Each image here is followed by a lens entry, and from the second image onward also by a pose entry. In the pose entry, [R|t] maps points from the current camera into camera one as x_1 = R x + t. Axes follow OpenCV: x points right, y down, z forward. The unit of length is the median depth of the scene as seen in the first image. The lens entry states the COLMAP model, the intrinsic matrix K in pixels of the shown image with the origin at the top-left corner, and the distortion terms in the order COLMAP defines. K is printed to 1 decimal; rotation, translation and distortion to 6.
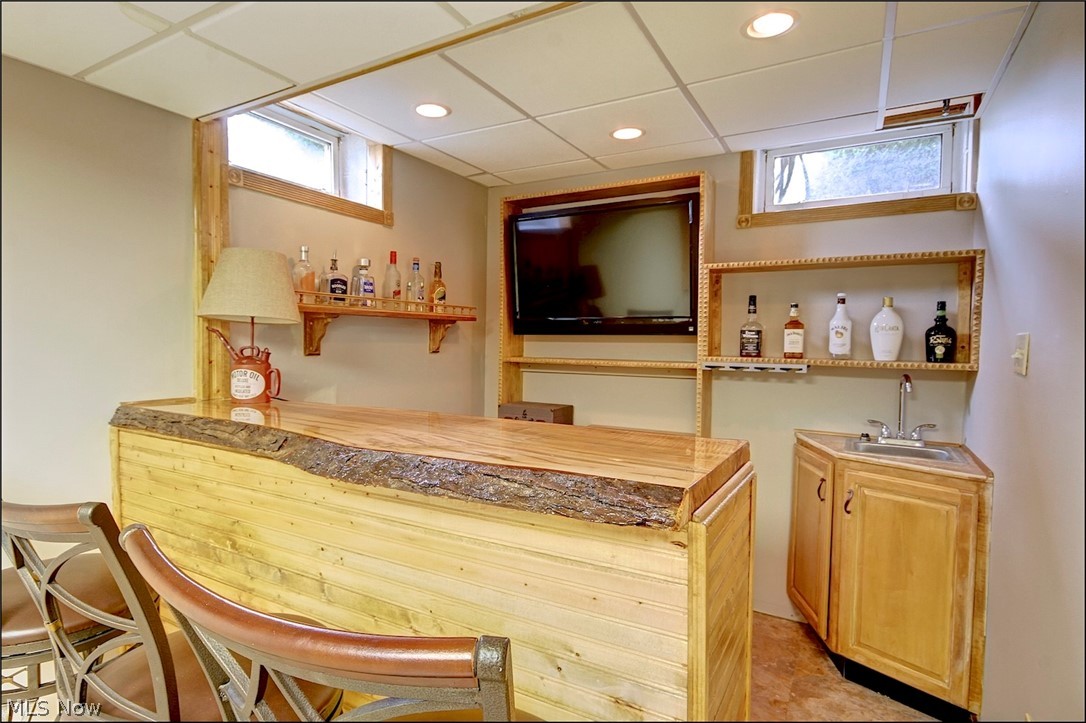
lens RADIAL K [[558.4, 0, 543.0], [0, 558.4, 361.5], [0, 0, 1]] dist [0.000352, 0.000043]
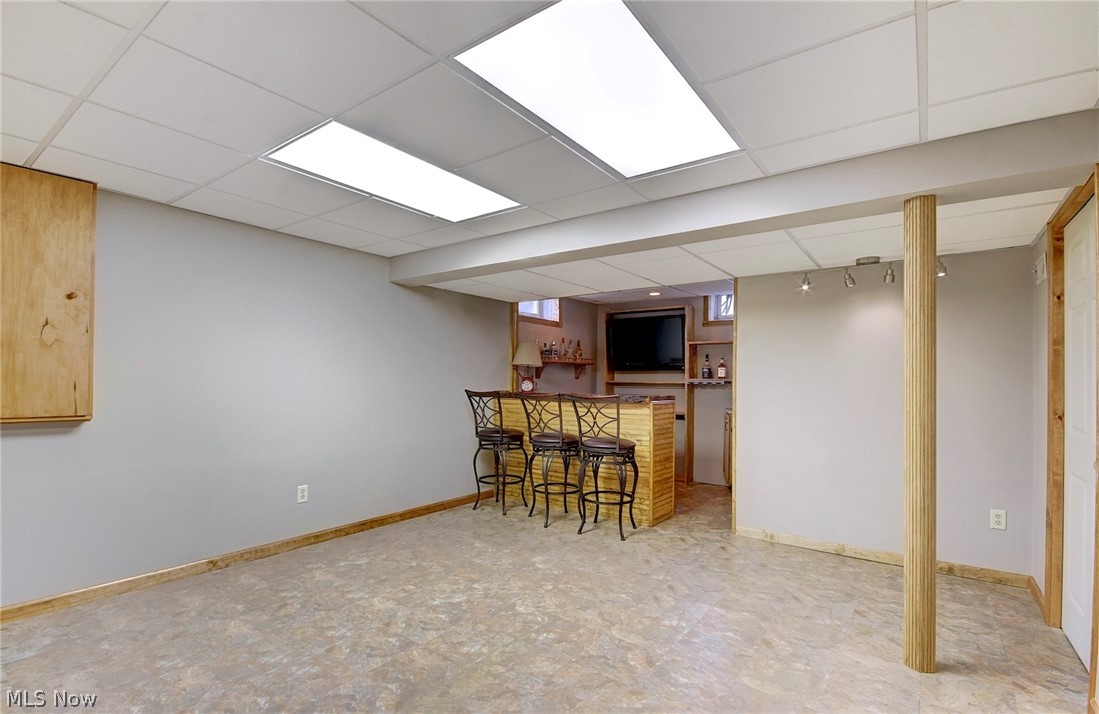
lens RADIAL K [[521.4, 0, 548.3], [0, 521.4, 372.1], [0, 0, 1]] dist [-0.001306, 0.000436]
pose [[0.988898, -0.004944, -0.148514, 0.016386], [-0.003321, 0.998462, -0.055348, 0.092432], [0.148559, 0.055227, 0.987360, -1.393267]]
